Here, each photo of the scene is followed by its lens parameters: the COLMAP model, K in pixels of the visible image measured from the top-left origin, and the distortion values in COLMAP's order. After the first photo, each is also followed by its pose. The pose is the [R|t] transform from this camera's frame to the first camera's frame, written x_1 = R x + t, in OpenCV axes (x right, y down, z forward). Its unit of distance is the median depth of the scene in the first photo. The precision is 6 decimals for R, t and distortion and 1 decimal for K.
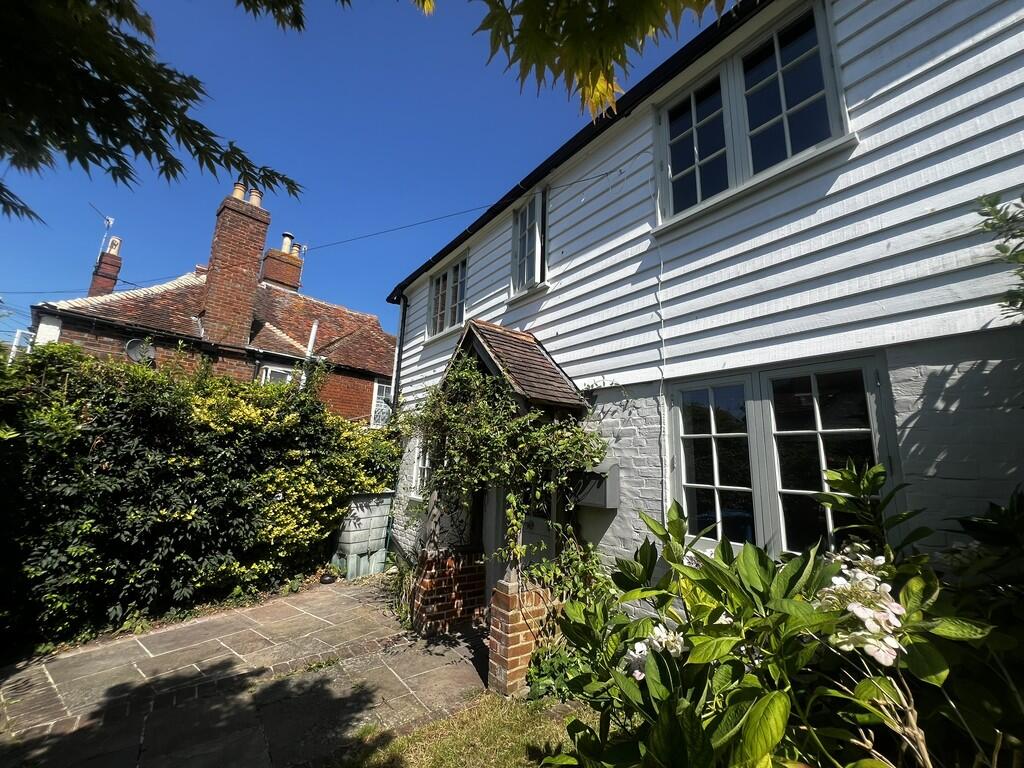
lens RADIAL K [[410.0, 0, 507.4], [0, 410.0, 380.6], [0, 0, 1]] dist [-0.001242, -0.000009]
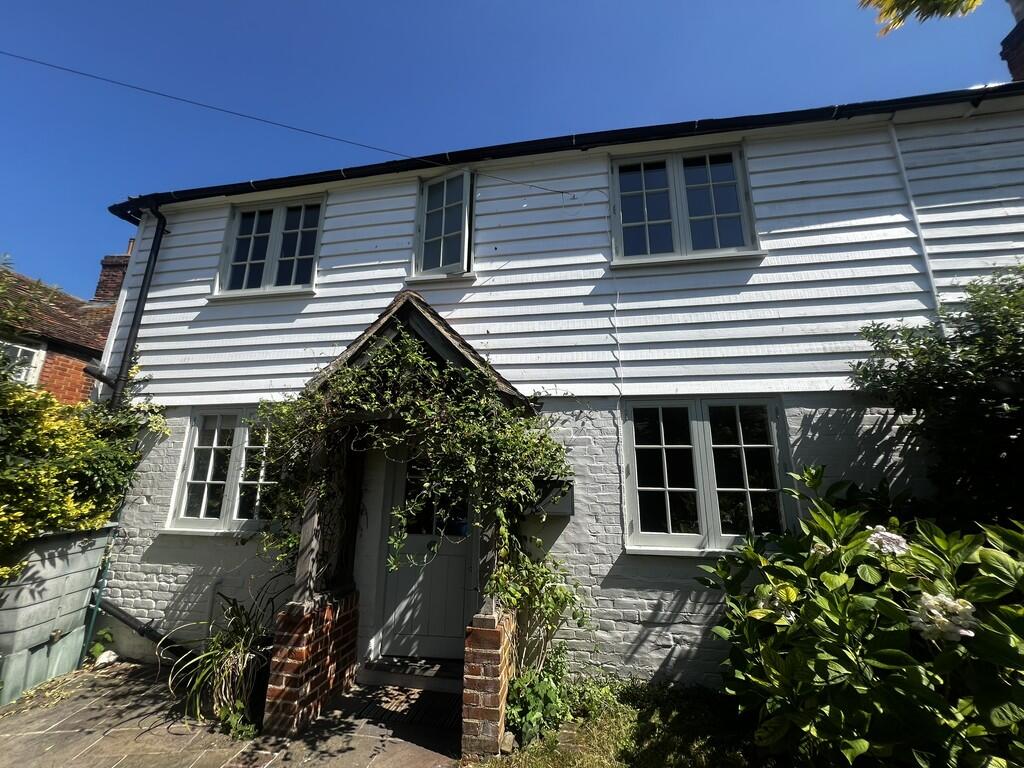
lens RADIAL K [[410.0, 0, 507.4], [0, 410.0, 380.6], [0, 0, 1]] dist [-0.001242, -0.000009]
pose [[0.731650, 0.135317, 0.668115, -0.539187], [-0.120857, 0.990323, -0.068226, 0.062778], [-0.670881, -0.030829, 0.740924, 0.331969]]
